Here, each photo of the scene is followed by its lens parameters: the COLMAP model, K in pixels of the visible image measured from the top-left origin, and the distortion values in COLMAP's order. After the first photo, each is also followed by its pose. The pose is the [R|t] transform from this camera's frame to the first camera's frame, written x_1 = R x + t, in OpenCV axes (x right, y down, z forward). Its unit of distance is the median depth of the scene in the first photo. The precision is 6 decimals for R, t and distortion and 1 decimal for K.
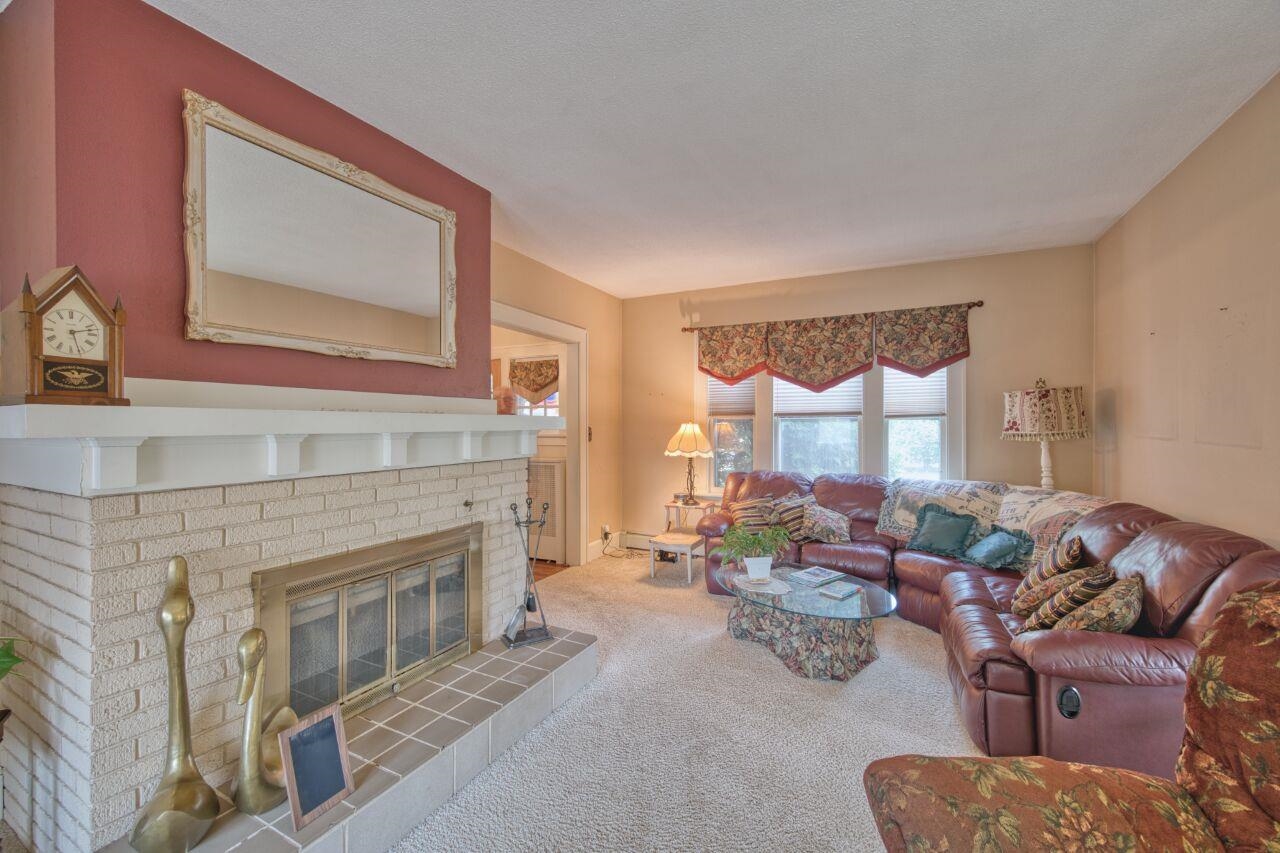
lens RADIAL K [[516.4, 0, 628.2], [0, 516.4, 426.7], [0, 0, 1]] dist [-0.014538, -0.001213]
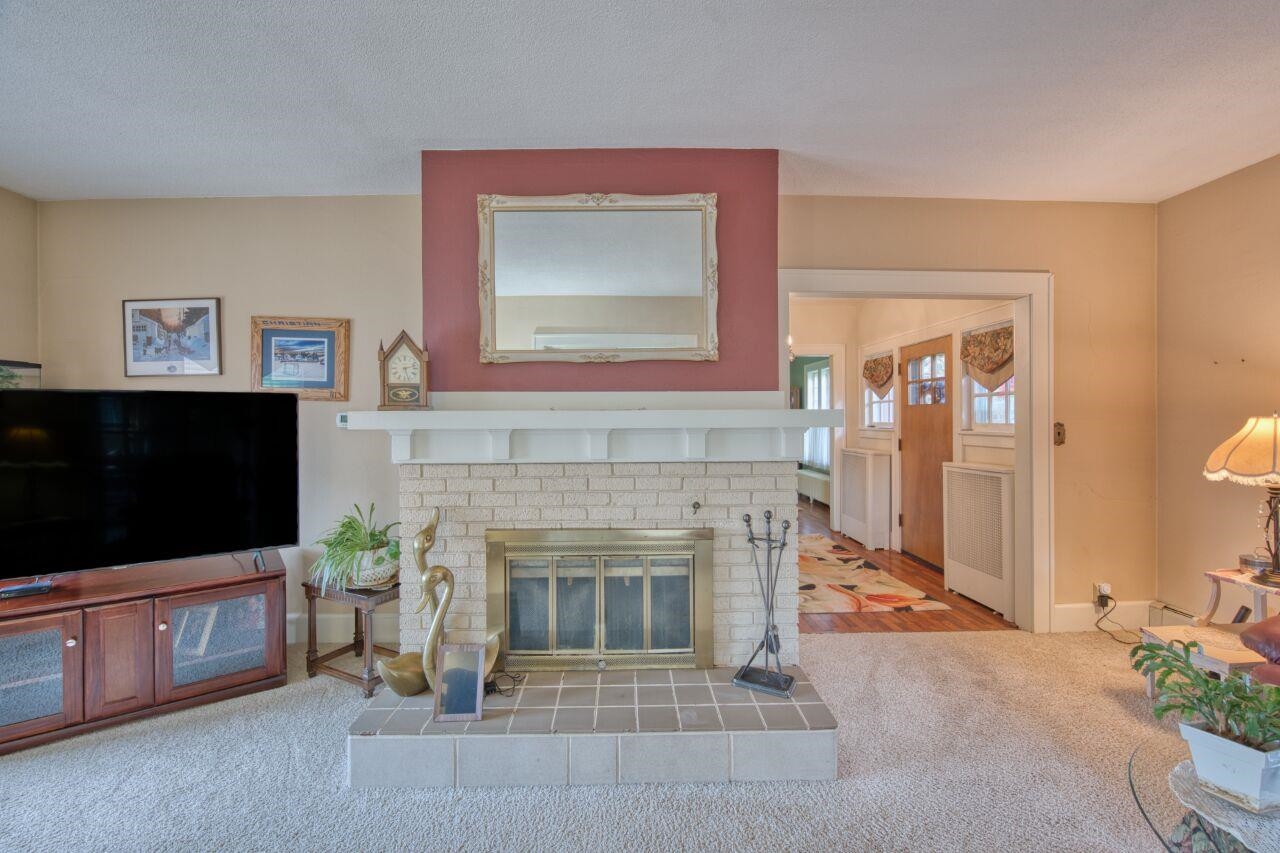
lens RADIAL K [[516.4, 0, 633.8], [0, 516.4, 420.0], [0, 0, 1]] dist [-0.014538, -0.001213]
pose [[0.476756, 0.000401, -0.879036, 0.442211], [0.000247, 1.000000, 0.000591, -0.005429], [0.879036, -0.000499, 0.476756, 0.450757]]
